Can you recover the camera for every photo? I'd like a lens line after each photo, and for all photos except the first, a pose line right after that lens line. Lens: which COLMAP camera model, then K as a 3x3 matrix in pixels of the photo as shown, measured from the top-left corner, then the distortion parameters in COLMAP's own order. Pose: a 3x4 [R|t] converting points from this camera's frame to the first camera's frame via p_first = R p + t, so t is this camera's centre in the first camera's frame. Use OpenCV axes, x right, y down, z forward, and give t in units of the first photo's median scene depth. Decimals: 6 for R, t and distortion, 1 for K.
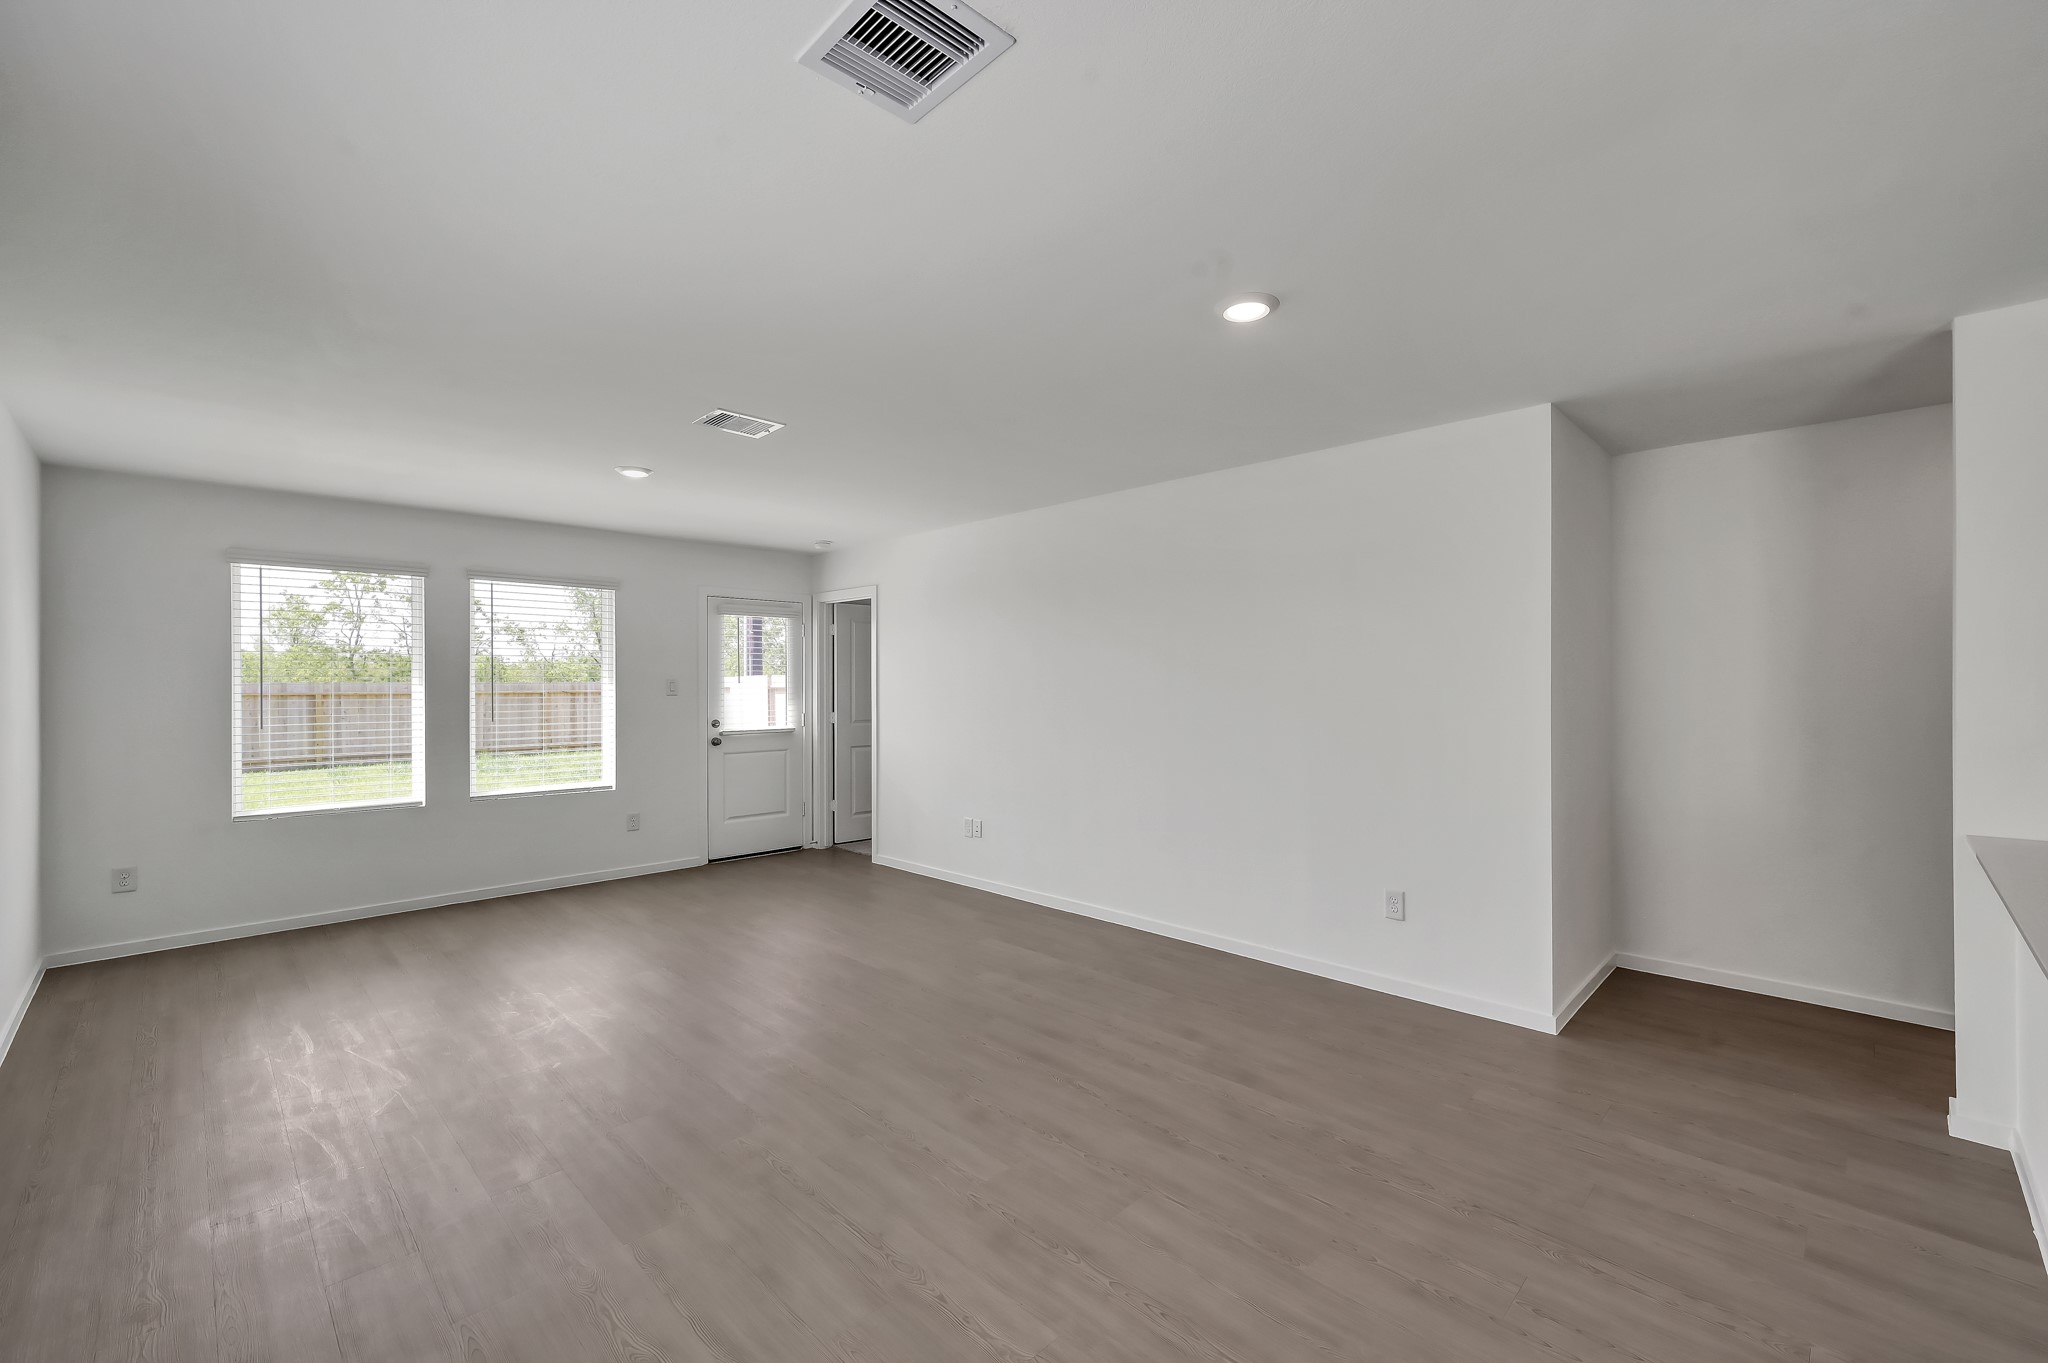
lens RADIAL K [[868.3, 0, 1024.9], [0, 868.3, 683.8], [0, 0, 1]] dist [-0.000783, 0.001005]
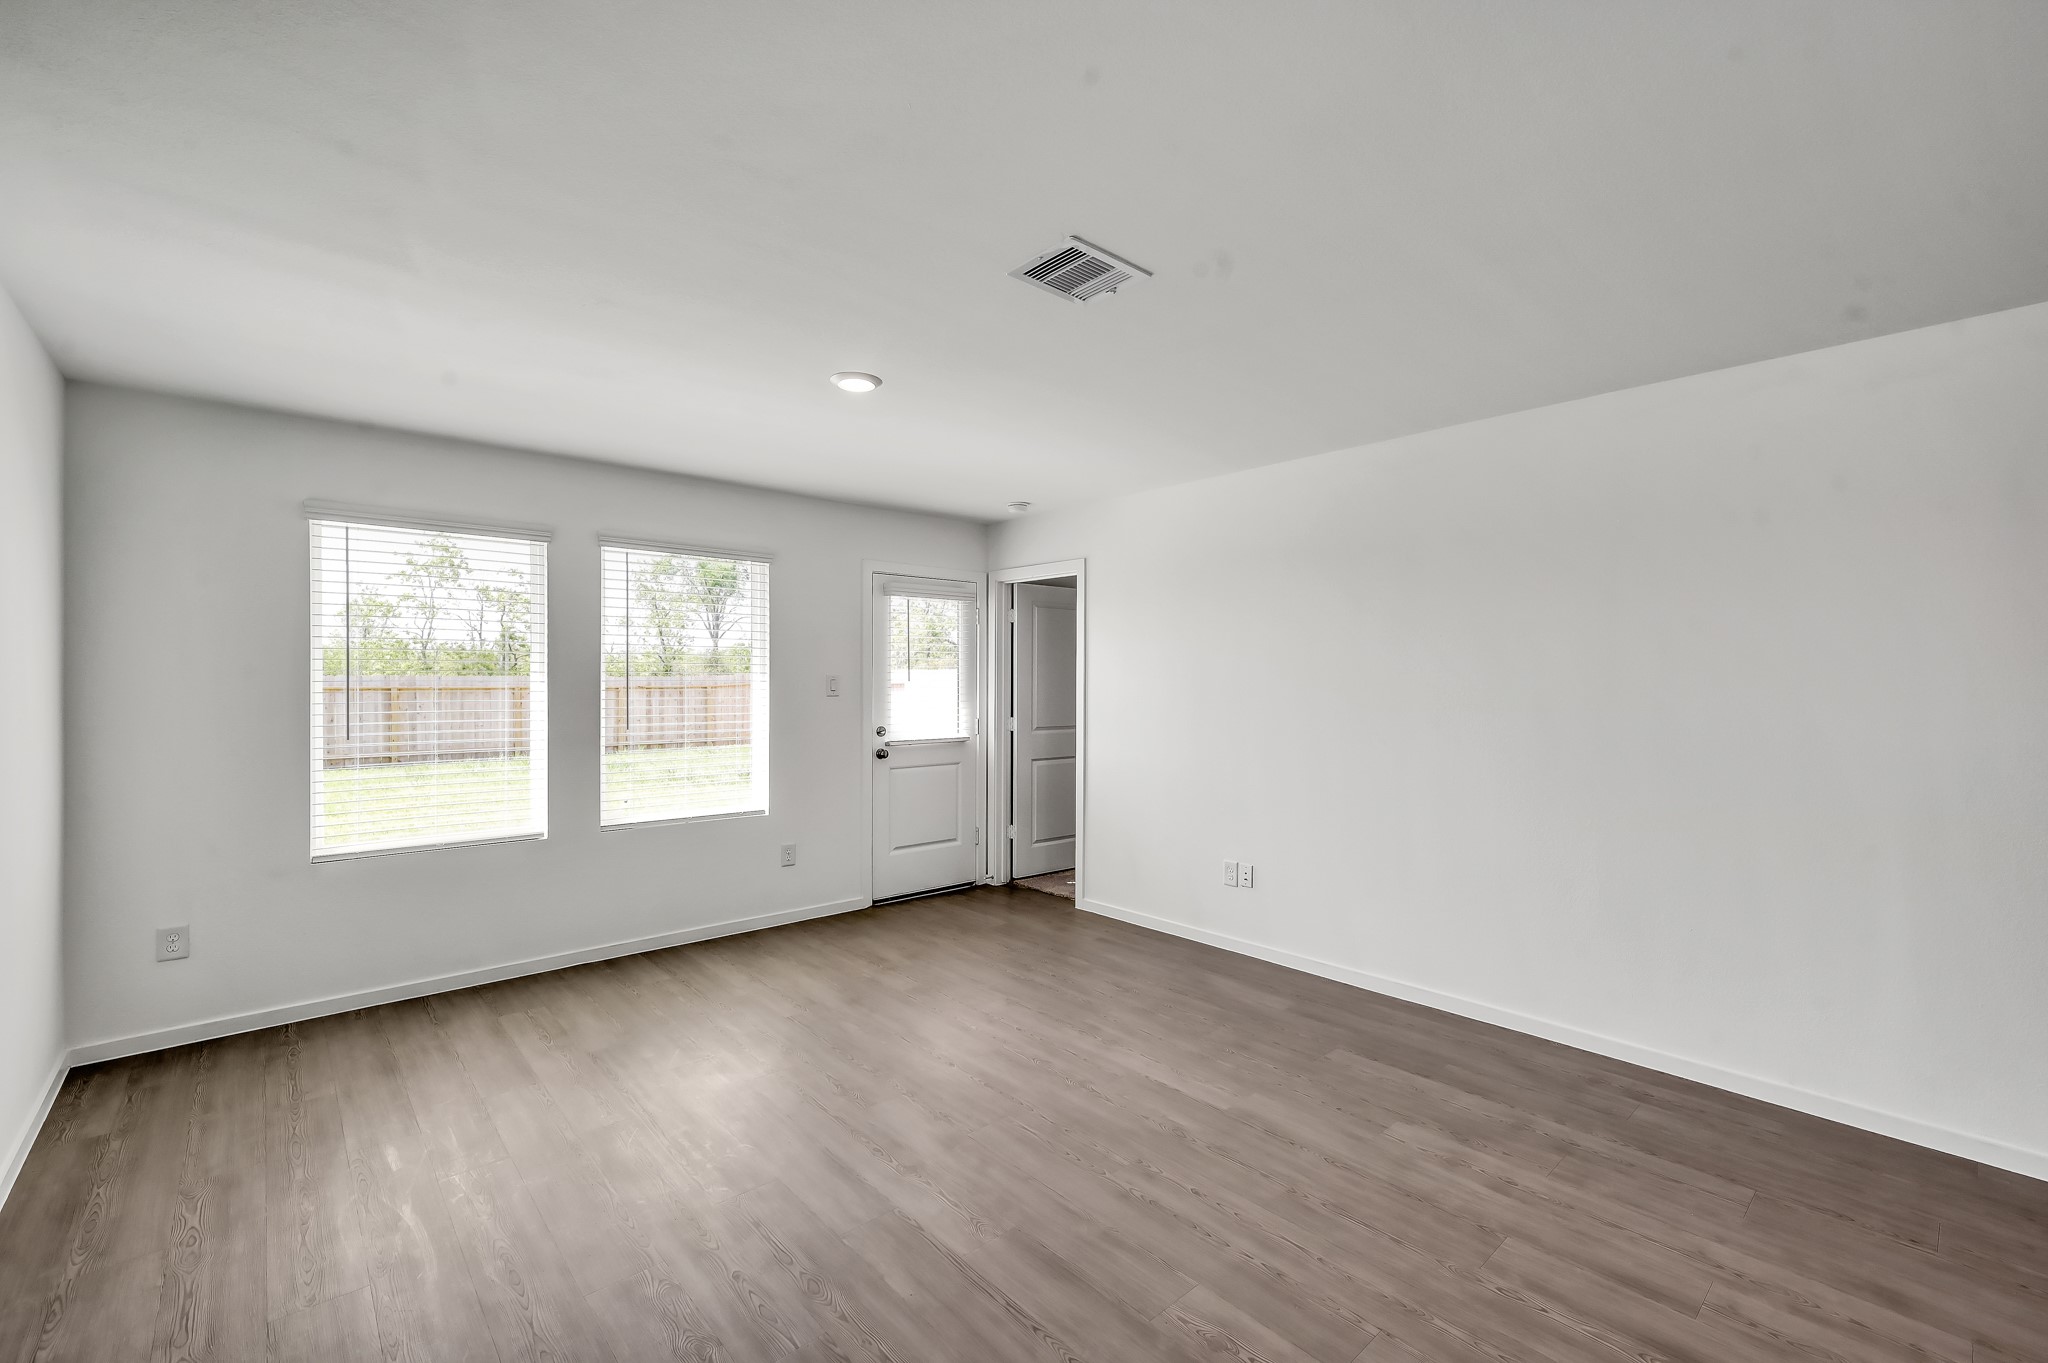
lens RADIAL K [[868.3, 0, 1012.0], [0, 868.3, 686.4], [0, 0, 1]] dist [-0.000783, 0.001005]
pose [[0.998263, 0.006168, -0.058589, -0.220437], [-0.005714, 0.999952, 0.007907, -0.003178], [0.058635, -0.007559, 0.998251, 0.239164]]
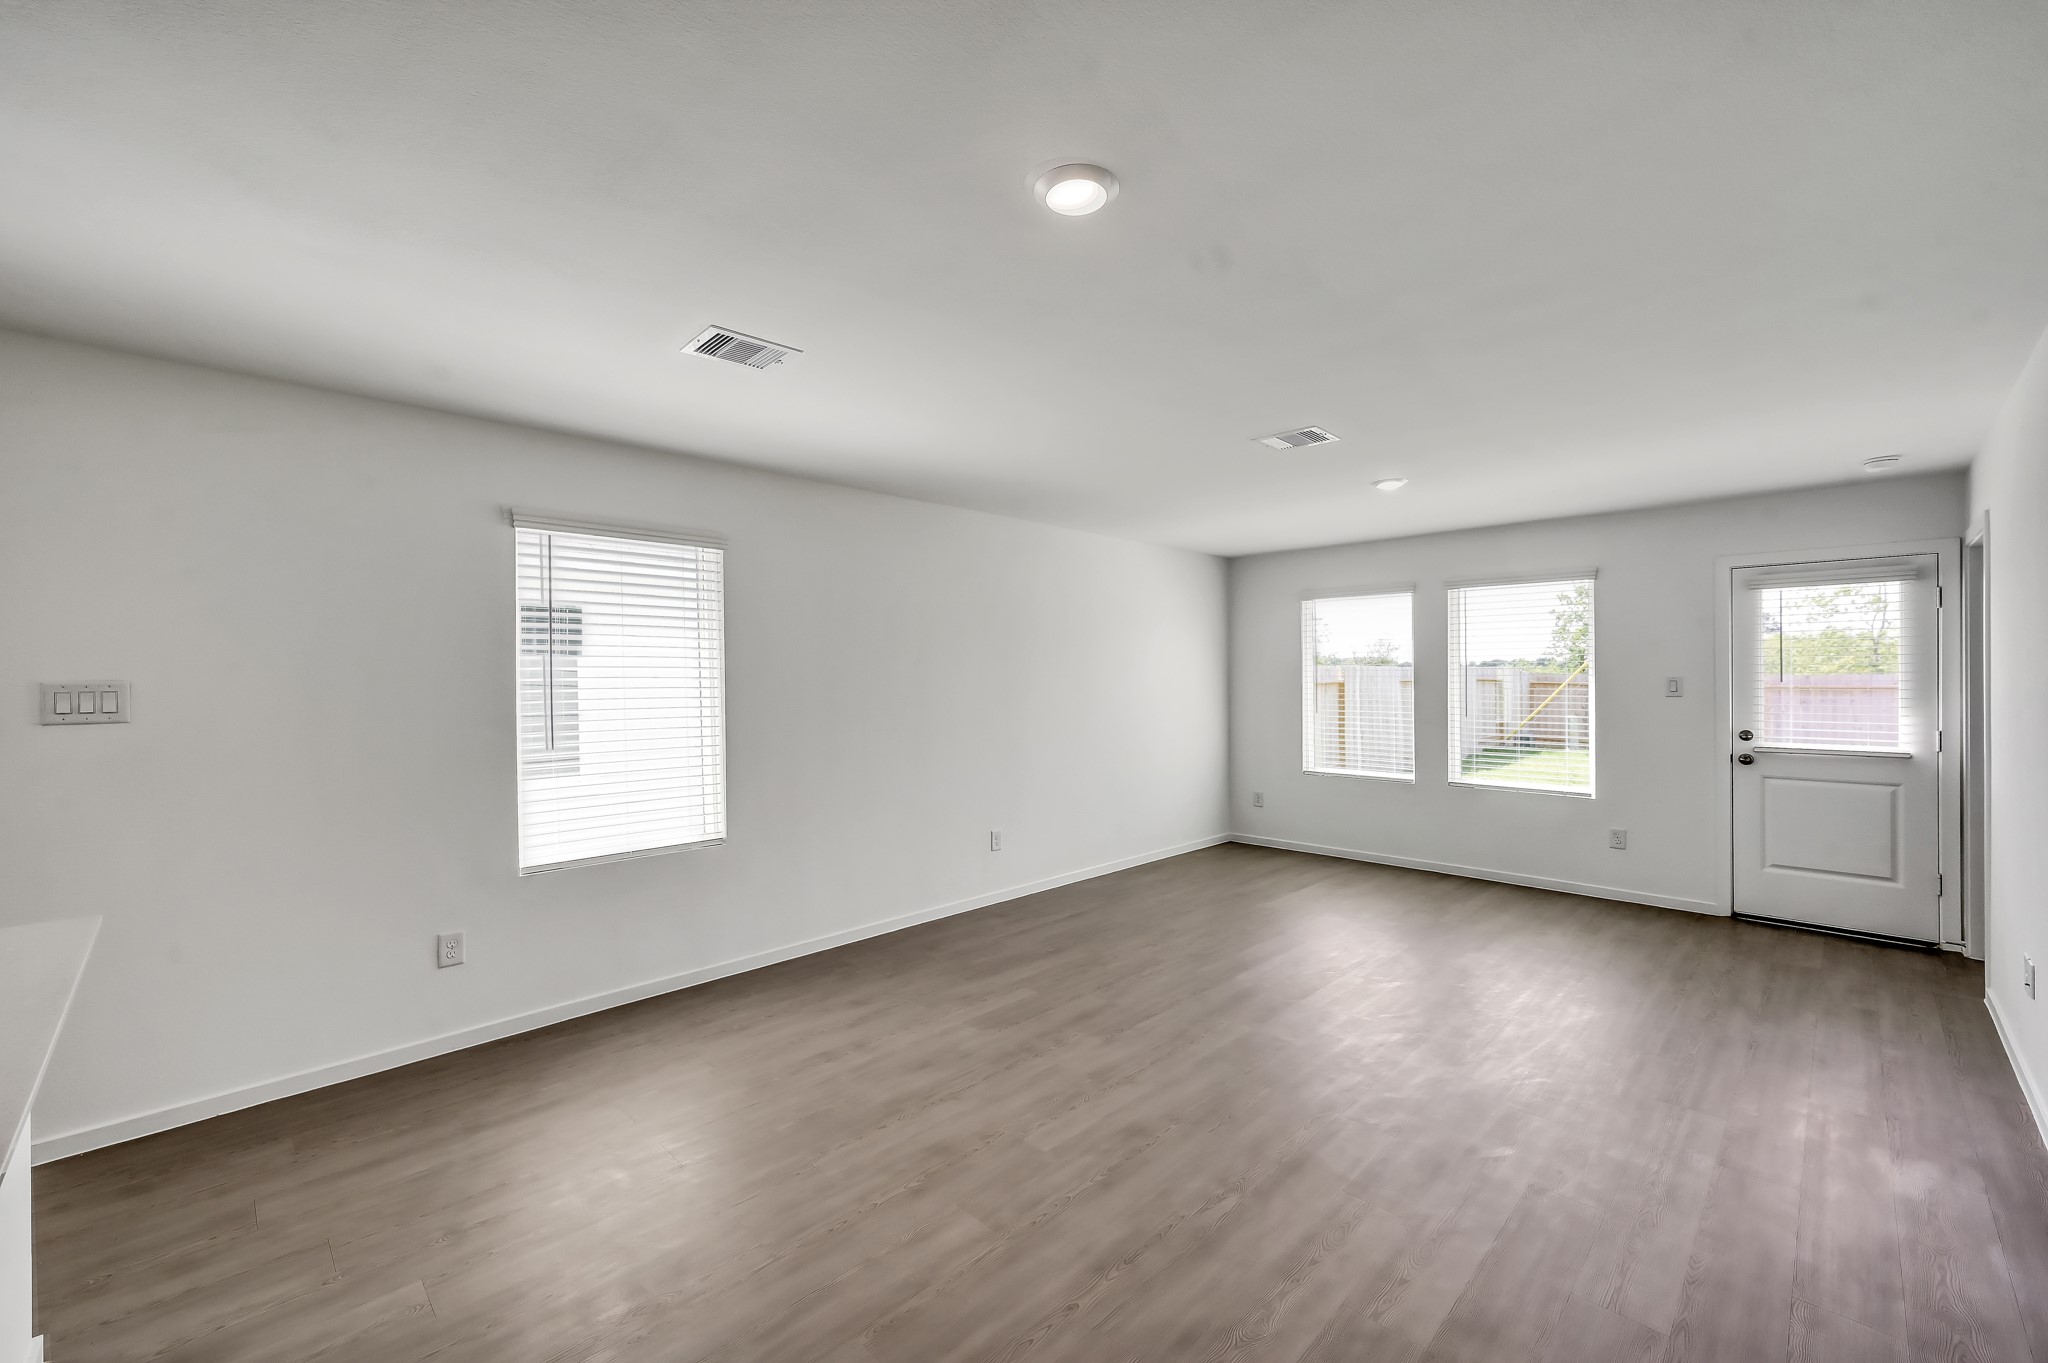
lens RADIAL K [[819.4, 0, 1005.8], [0, 819.4, 684.2], [0, 0, 1]] dist [0.003385, 0.000407]
pose [[-0.019530, 0.007590, -0.999780, 0.433887], [0.004494, 0.999962, 0.007504, -0.008186], [0.999799, -0.004346, -0.019563, 0.432611]]
